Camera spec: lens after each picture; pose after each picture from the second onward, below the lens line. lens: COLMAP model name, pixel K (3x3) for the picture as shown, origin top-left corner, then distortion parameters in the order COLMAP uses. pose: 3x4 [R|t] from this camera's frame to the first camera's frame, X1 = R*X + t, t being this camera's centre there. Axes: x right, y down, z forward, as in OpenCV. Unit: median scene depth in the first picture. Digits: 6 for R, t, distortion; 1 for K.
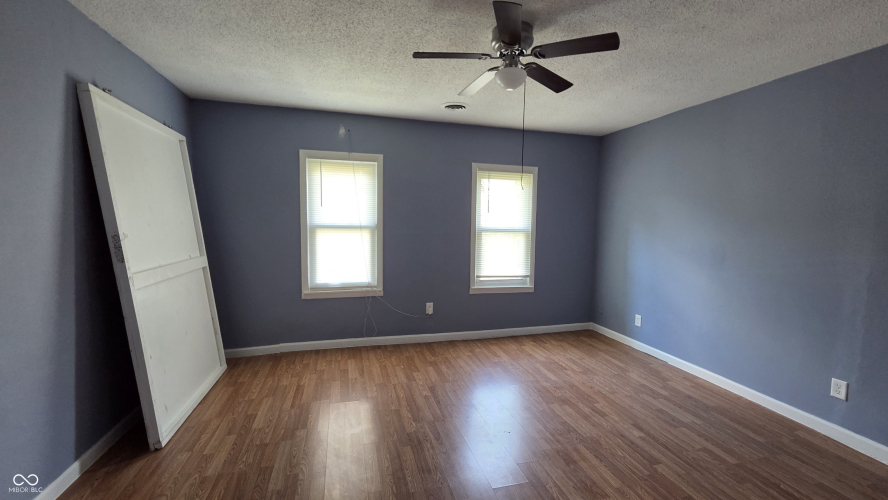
lens RADIAL K [[361.8, 0, 442.0], [0, 361.8, 252.9], [0, 0, 1]] dist [0.001665, -0.000924]
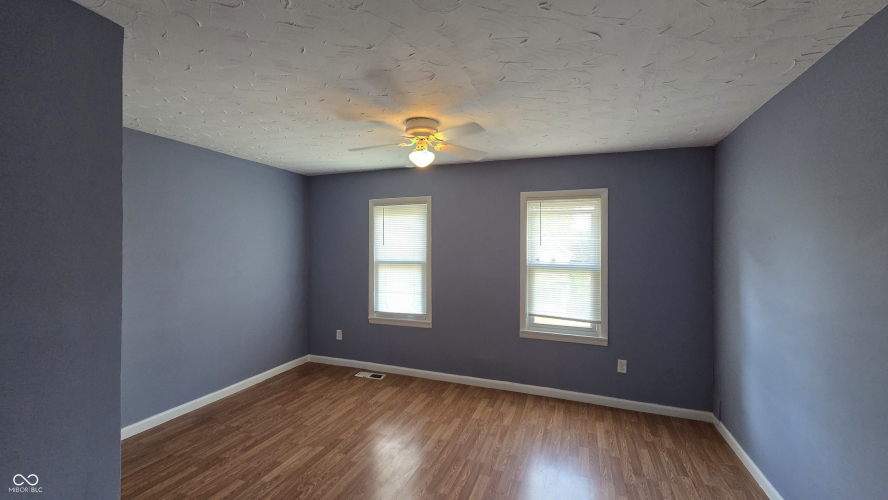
lens RADIAL K [[362.4, 0, 444.0], [0, 362.4, 250.0], [0, 0, 1]] dist [0.134876, -0.000169]
pose [[0.808538, -0.024114, -0.587950, 0.499194], [-0.045541, 0.993599, -0.103378, 0.000672], [0.586679, 0.110360, 0.802265, 0.156274]]
